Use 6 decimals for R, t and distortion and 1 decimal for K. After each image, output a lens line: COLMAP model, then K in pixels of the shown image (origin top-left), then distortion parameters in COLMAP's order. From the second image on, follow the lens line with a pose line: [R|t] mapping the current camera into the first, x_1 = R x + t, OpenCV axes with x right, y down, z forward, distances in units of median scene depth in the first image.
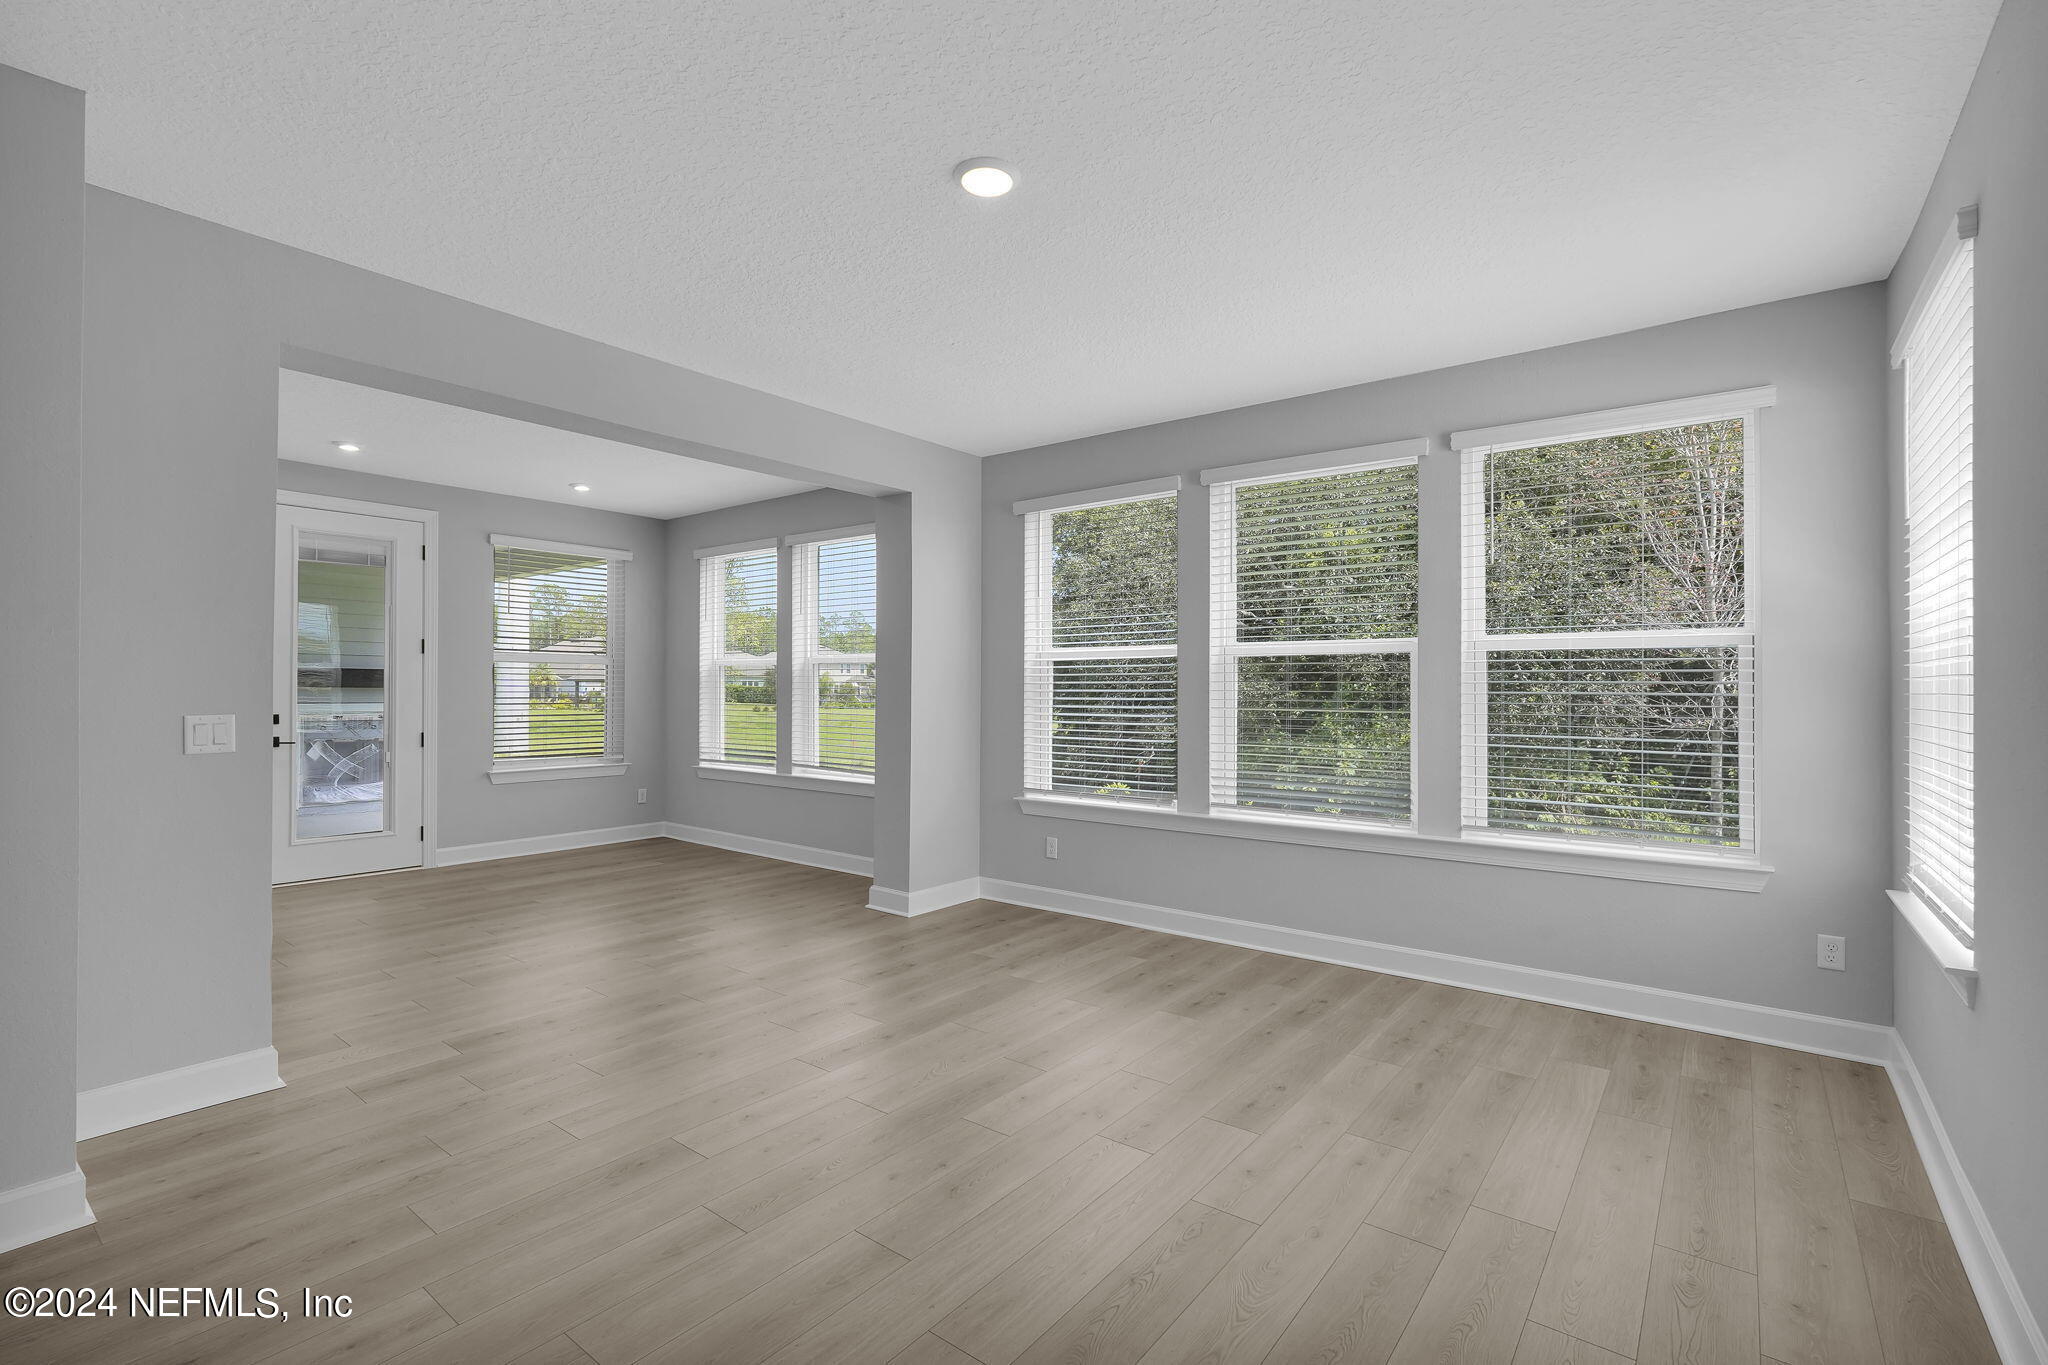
lens RADIAL K [[921.2, 0, 1018.8], [0, 921.2, 684.5], [0, 0, 1]] dist [0.000224, 0.000259]
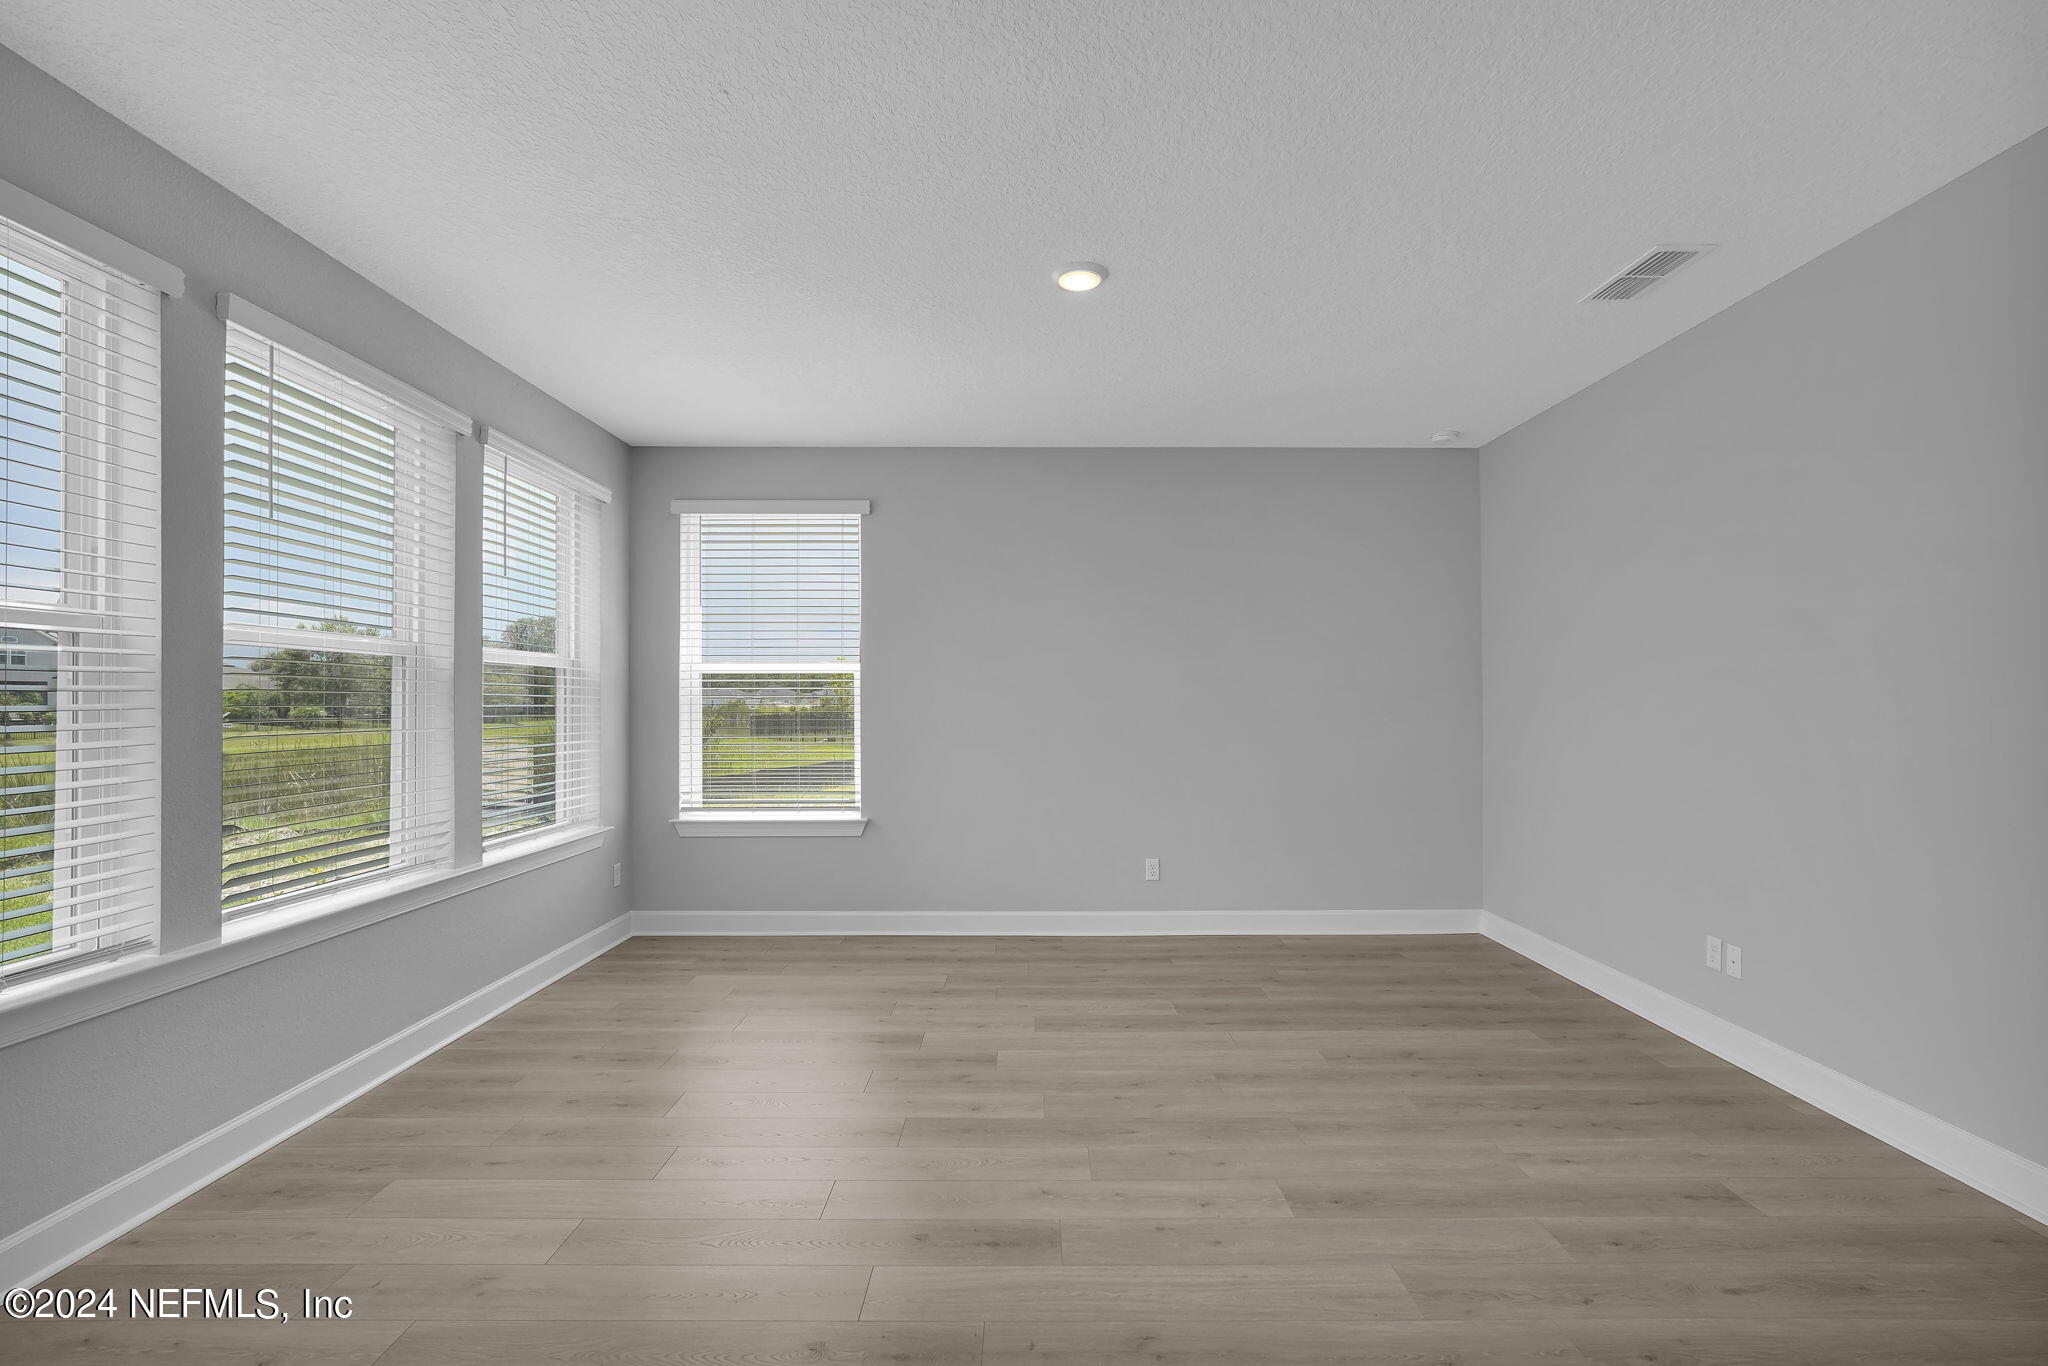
lens RADIAL K [[949.8, 0, 1040.3], [0, 949.8, 680.3], [0, 0, 1]] dist [0.000027, 0.000264]
pose [[-0.625662, 0.015972, 0.779930, -0.682797], [-0.001876, 0.999757, -0.021979, 0.005369], [-0.780092, -0.015215, -0.625480, 1.277695]]
